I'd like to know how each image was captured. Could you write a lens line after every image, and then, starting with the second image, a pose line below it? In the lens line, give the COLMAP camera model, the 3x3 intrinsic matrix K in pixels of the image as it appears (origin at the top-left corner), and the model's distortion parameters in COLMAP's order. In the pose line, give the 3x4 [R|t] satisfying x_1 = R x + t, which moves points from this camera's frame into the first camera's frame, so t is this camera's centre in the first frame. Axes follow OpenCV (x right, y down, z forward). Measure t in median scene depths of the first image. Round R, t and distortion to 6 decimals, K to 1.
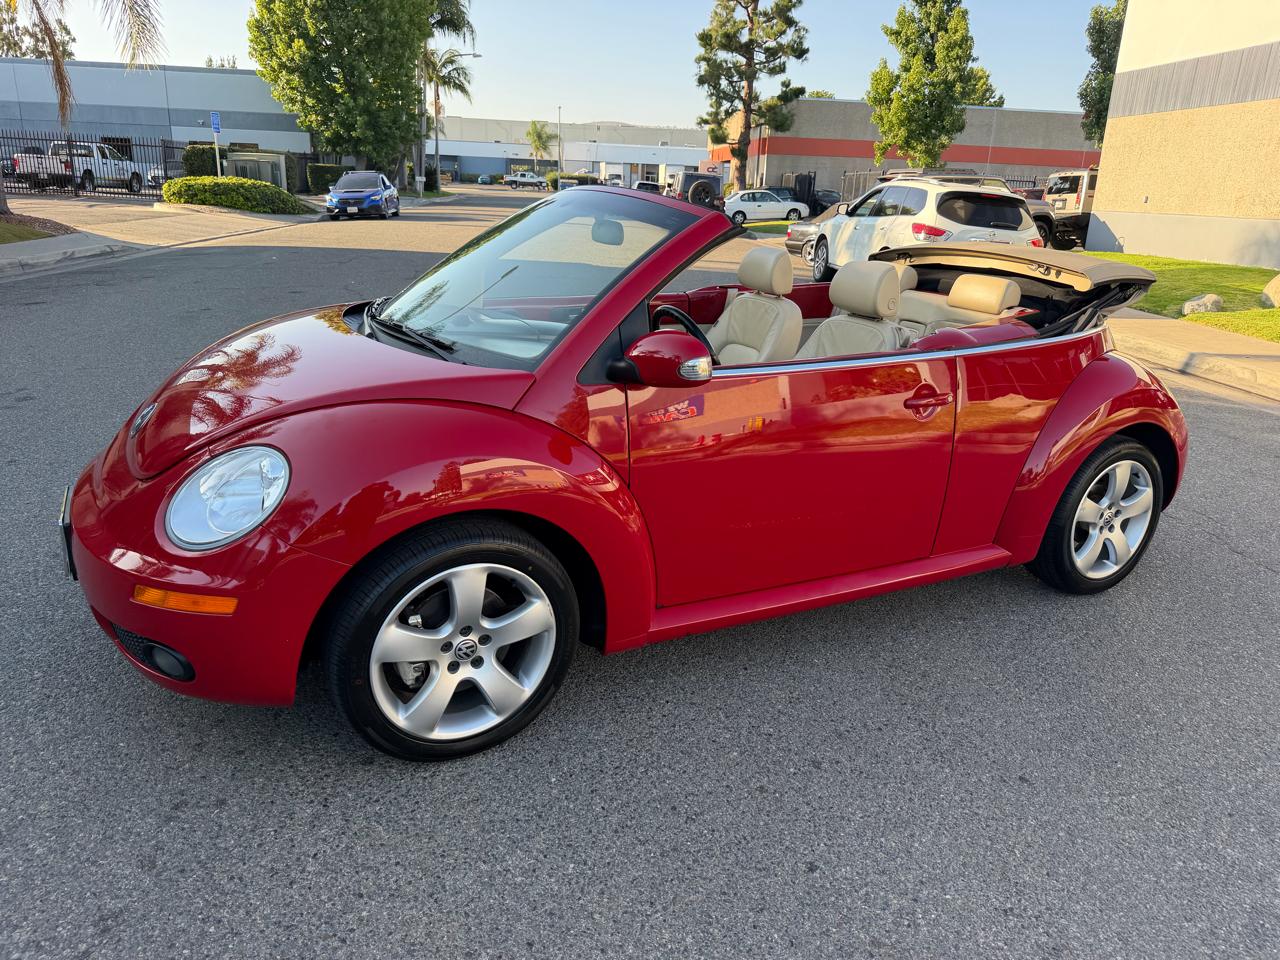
lens RADIAL K [[901.0, 0, 651.3], [0, 901.0, 469.3], [0, 0, 1]] dist [0.014530, -0.028040]
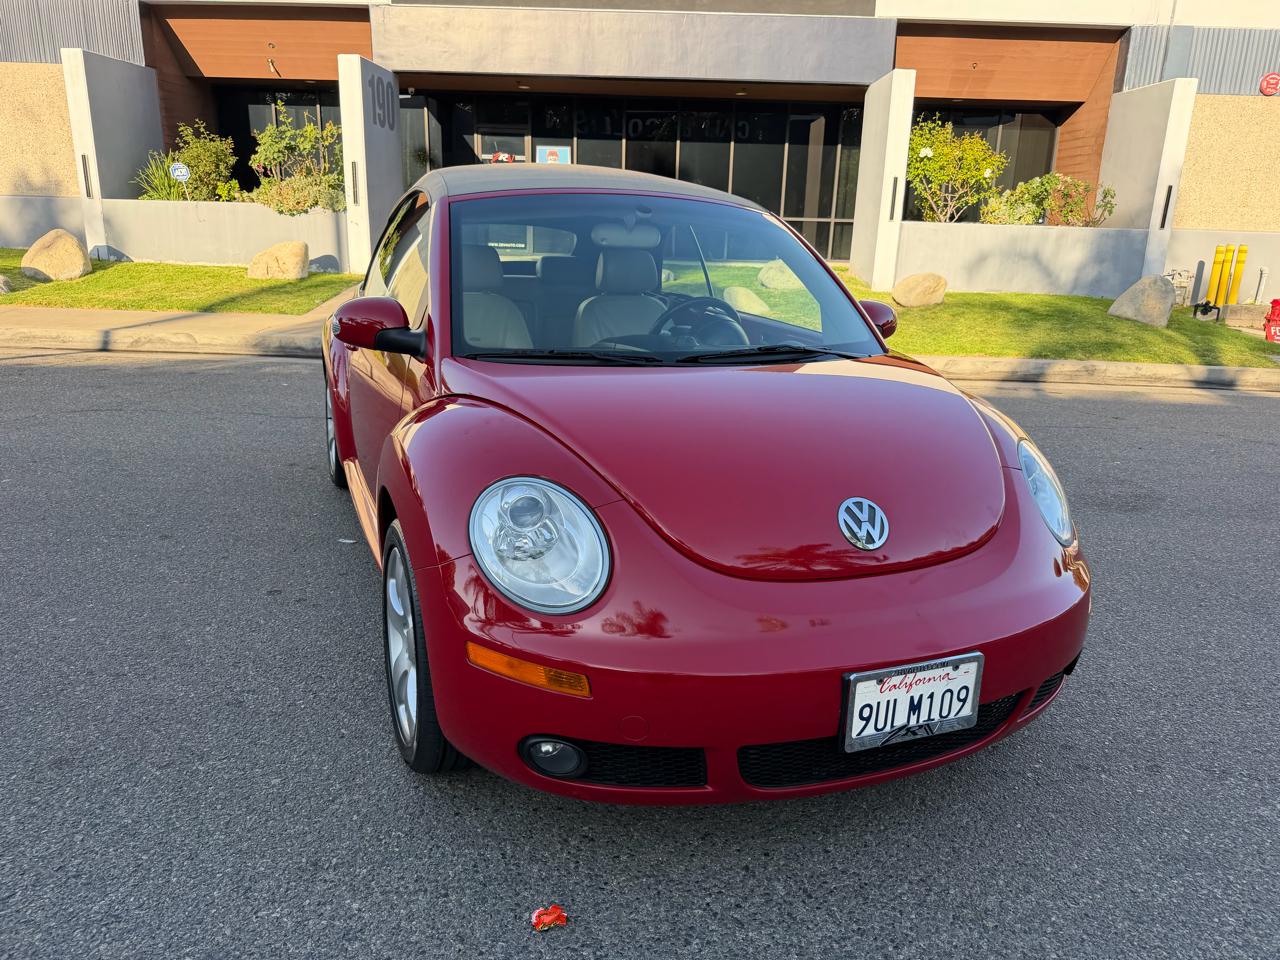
lens RADIAL K [[901.0, 0, 644.0], [0, 901.0, 473.9], [0, 0, 1]] dist [0.014530, -0.028040]
pose [[0.116163, -0.310362, 0.943494, -0.064383], [0.271111, 0.923760, 0.270491, -0.017272], [-0.955513, 0.224371, 0.191449, 0.051798]]
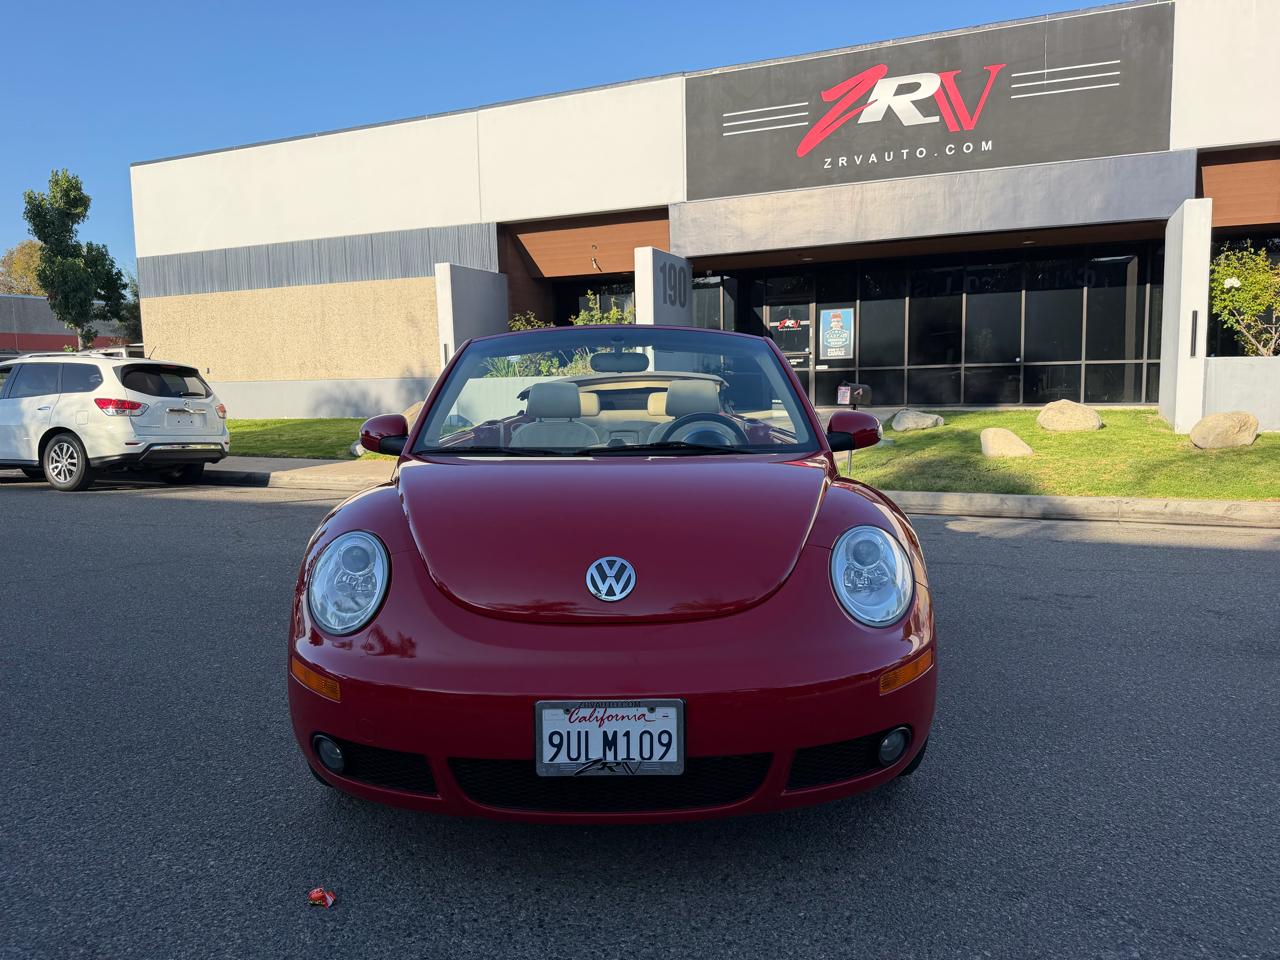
lens RADIAL K [[901.0, 0, 637.4], [0, 901.0, 475.3], [0, 0, 1]] dist [0.014530, -0.028040]
pose [[0.476514, -0.141308, 0.867736, -0.063884], [0.298218, 0.954461, -0.008334, -0.006626], [-0.827043, 0.262746, 0.496955, 0.027334]]
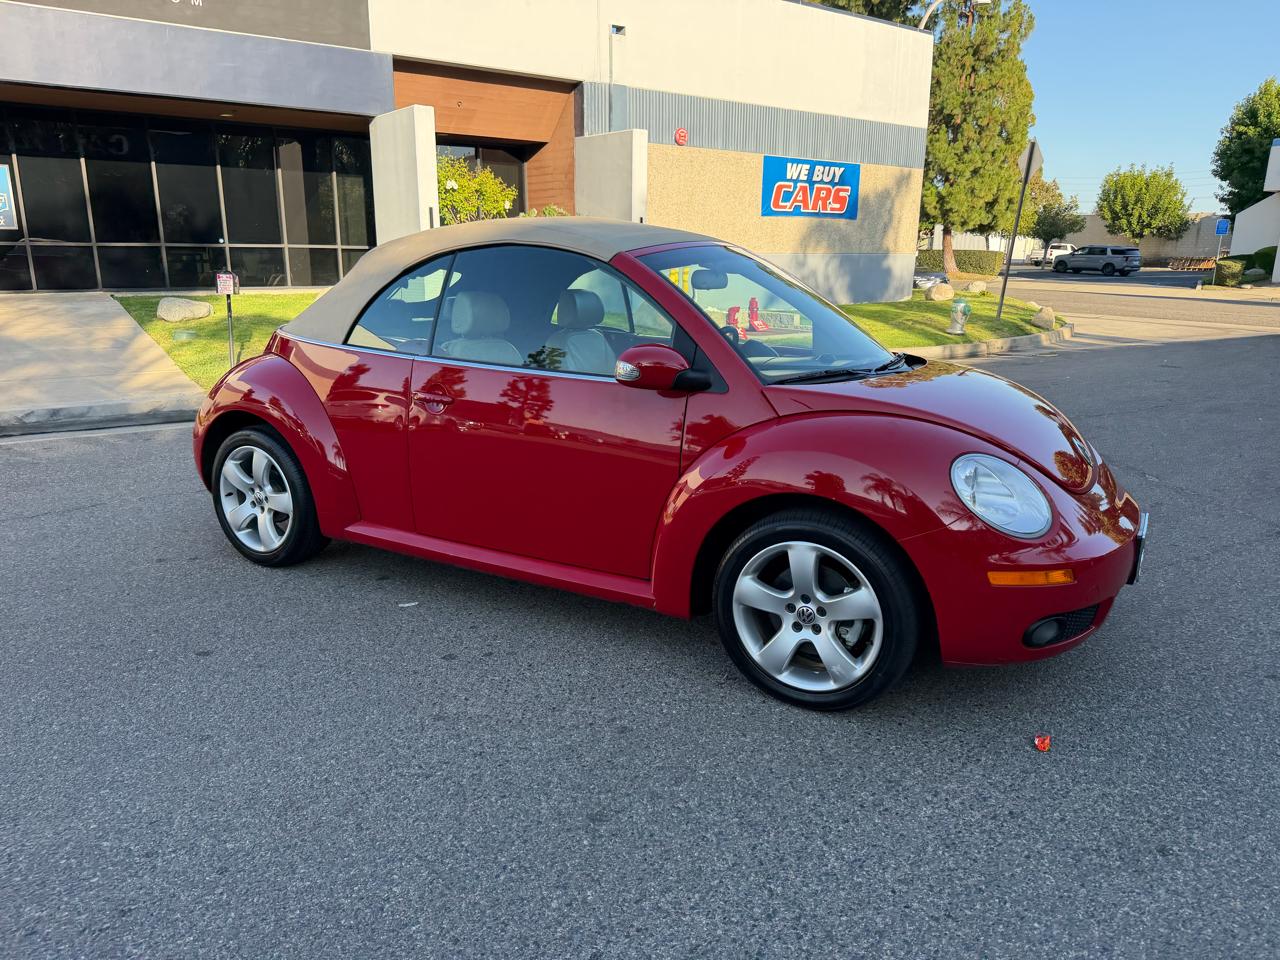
lens RADIAL K [[901.0, 0, 644.6], [0, 901.0, 486.5], [0, 0, 1]] dist [0.014530, -0.028040]
pose [[-0.509228, -0.264392, 0.819014, -0.064034], [0.221170, 0.879480, 0.421426, -0.033098], [-0.831728, 0.395743, -0.389380, 0.100333]]
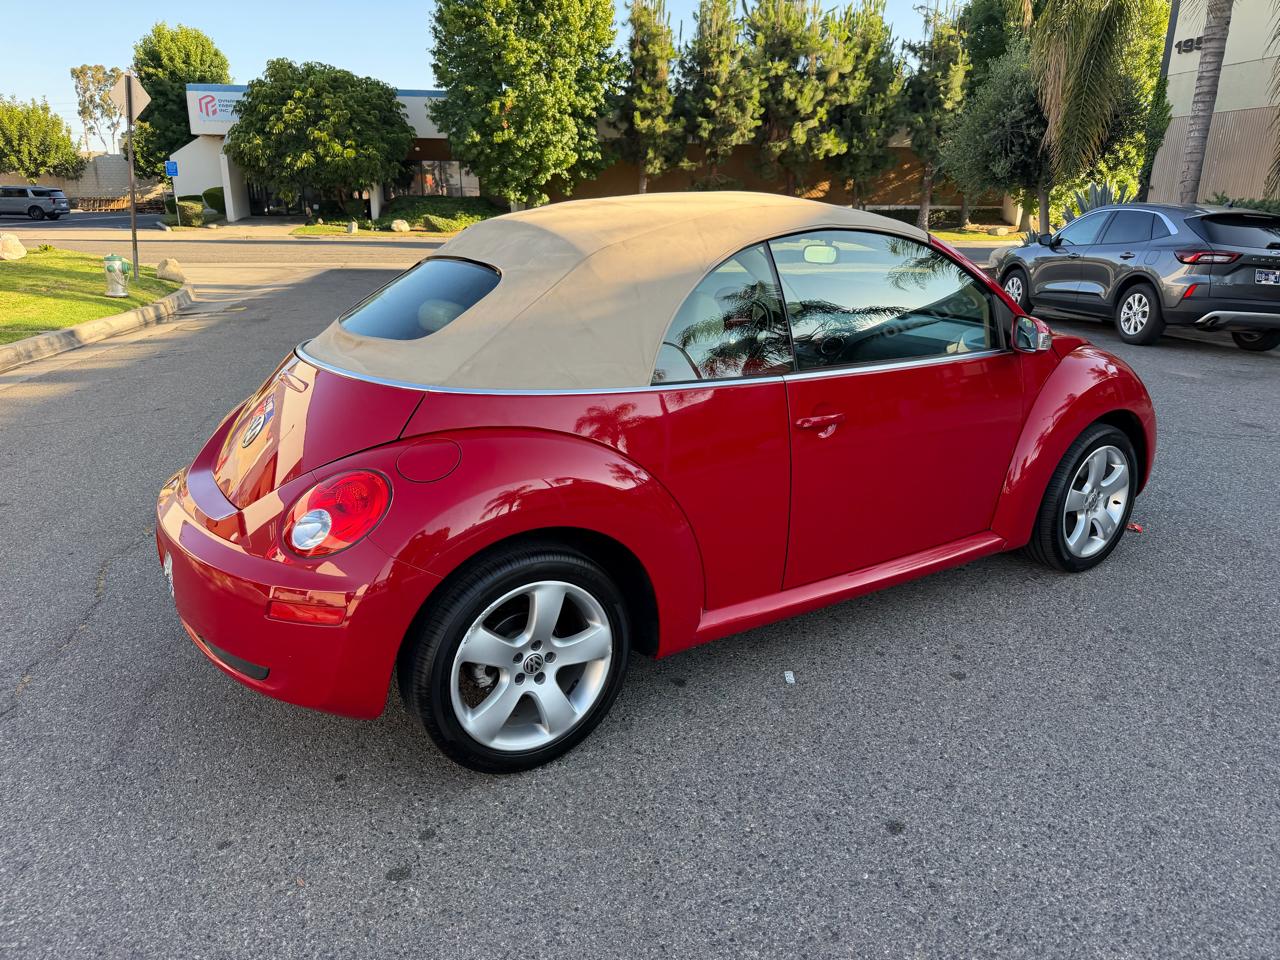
lens RADIAL K [[901.0, 0, 653.0], [0, 901.0, 487.7], [0, 0, 1]] dist [0.014530, -0.028040]
pose [[-0.996259, -0.026082, -0.082393, 0.017498], [-0.068359, 0.821123, 0.566643, -0.041752], [0.052875, 0.570155, -0.819834, 0.132997]]
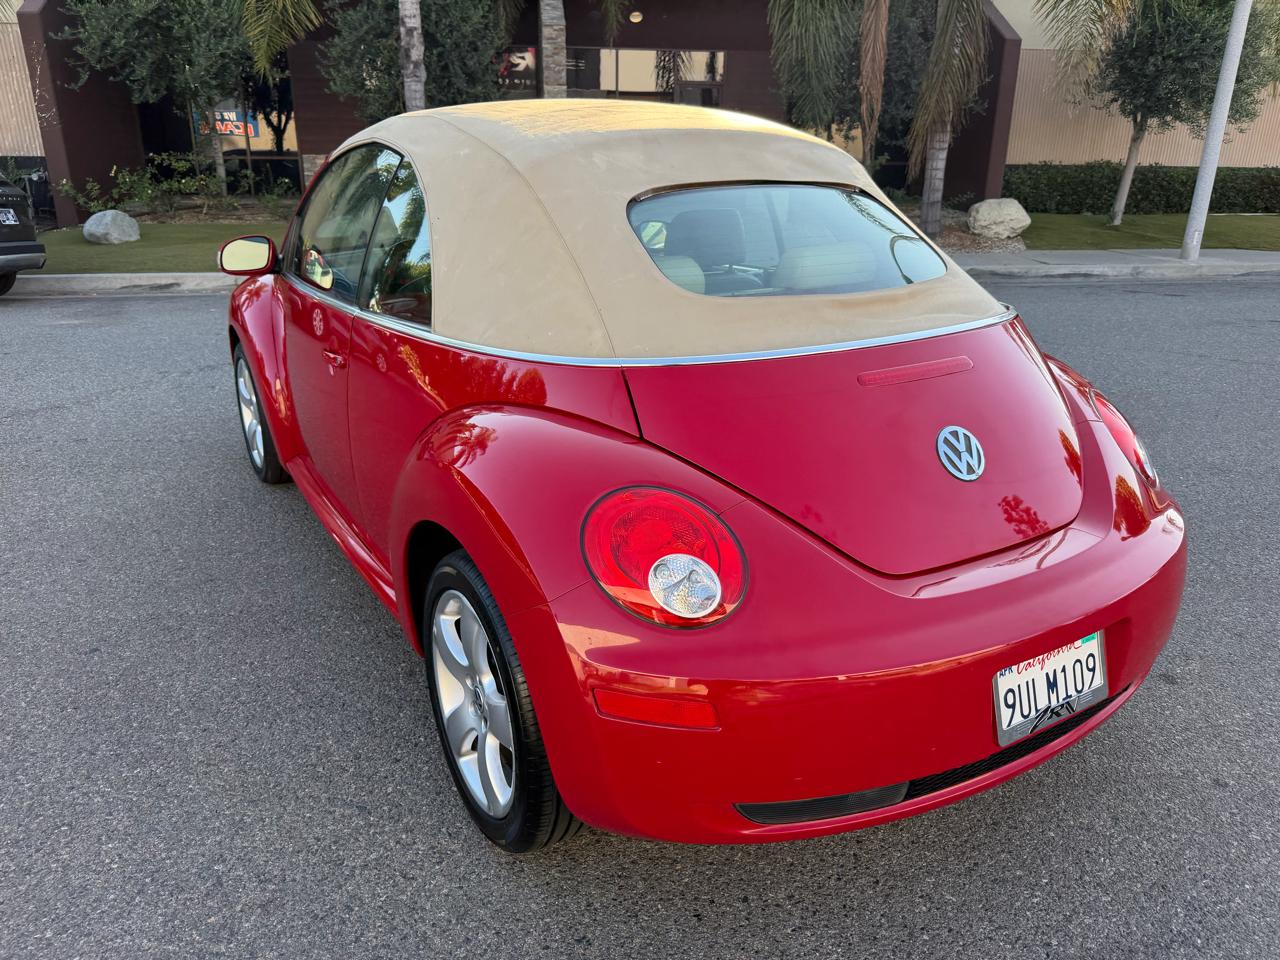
lens RADIAL K [[901.0, 0, 673.8], [0, 901.0, 468.2], [0, 0, 1]] dist [0.014530, -0.028040]
pose [[0.055715, 0.282869, -0.957539, 0.070085], [-0.302354, 0.918779, 0.253826, -0.017341], [0.951566, 0.275373, 0.136717, 0.070410]]
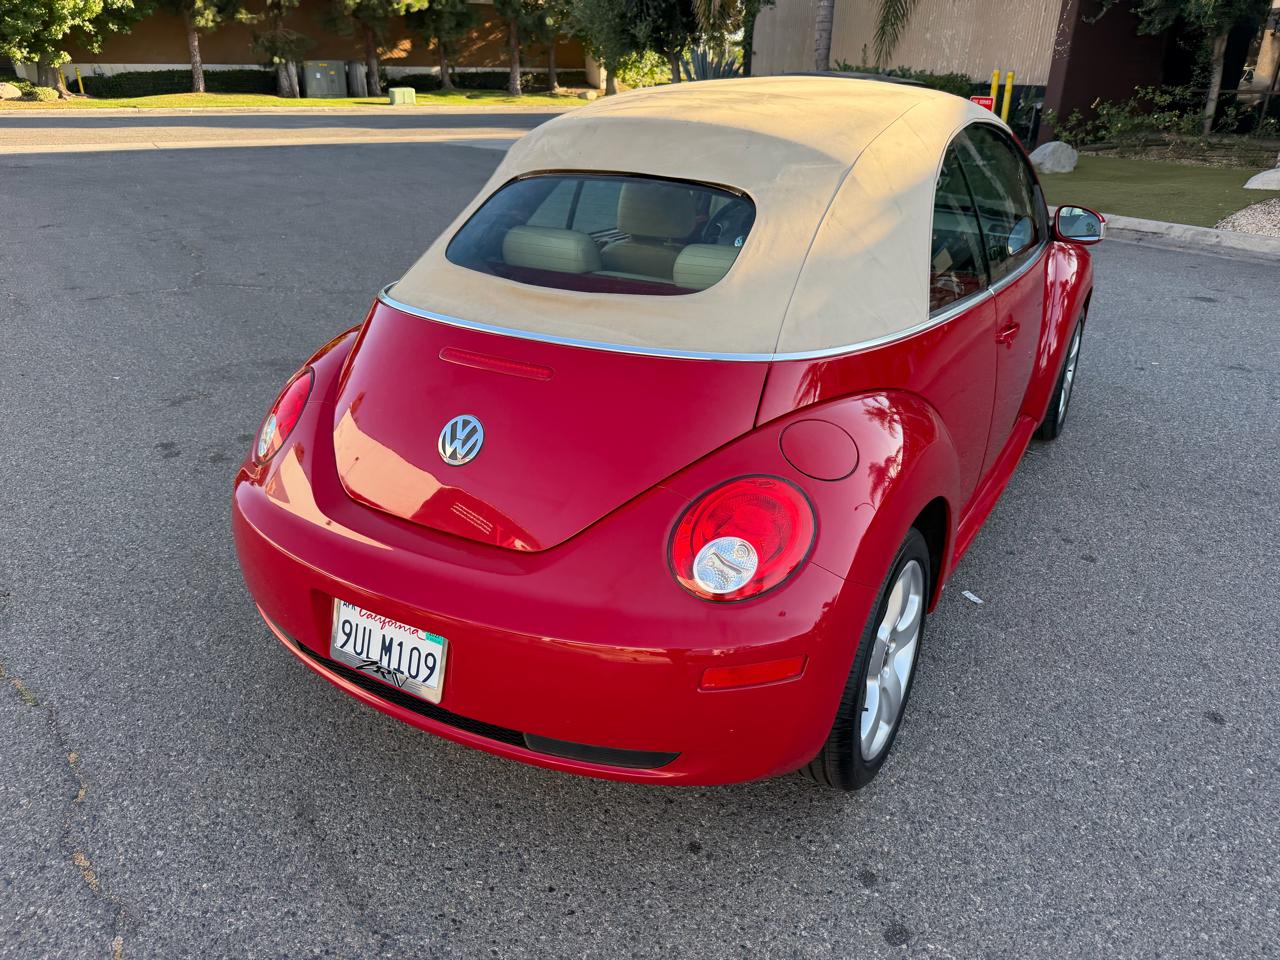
lens RADIAL K [[904.1, 0, 651.1], [0, 904.1, 488.3], [0, 0, 1]] dist [-0.000827, -0.009551]
pose [[-0.866130, 0.160883, -0.473218, 0.048431], [-0.195341, 0.762519, 0.616771, -0.036074], [0.460066, 0.626643, -0.629014, 0.114847]]
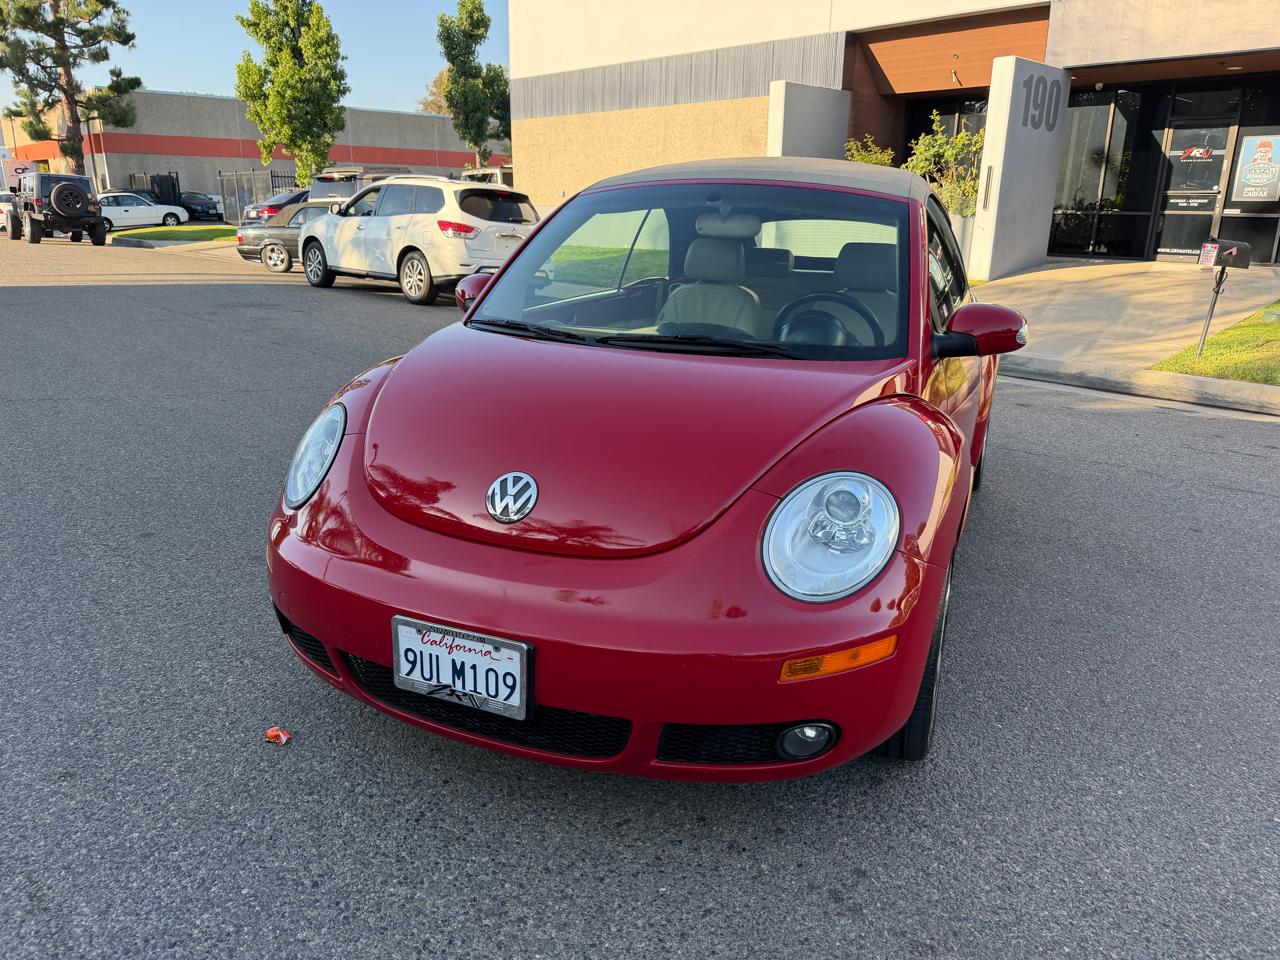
lens RADIAL K [[901.0, 0, 638.5], [0, 901.0, 481.1], [0, 0, 1]] dist [0.014530, -0.028040]
pose [[0.785105, -0.209096, 0.583000, -0.046499], [0.201760, 0.976288, 0.078449, -0.005278], [-0.585580, 0.056036, 0.808676, 0.016362]]
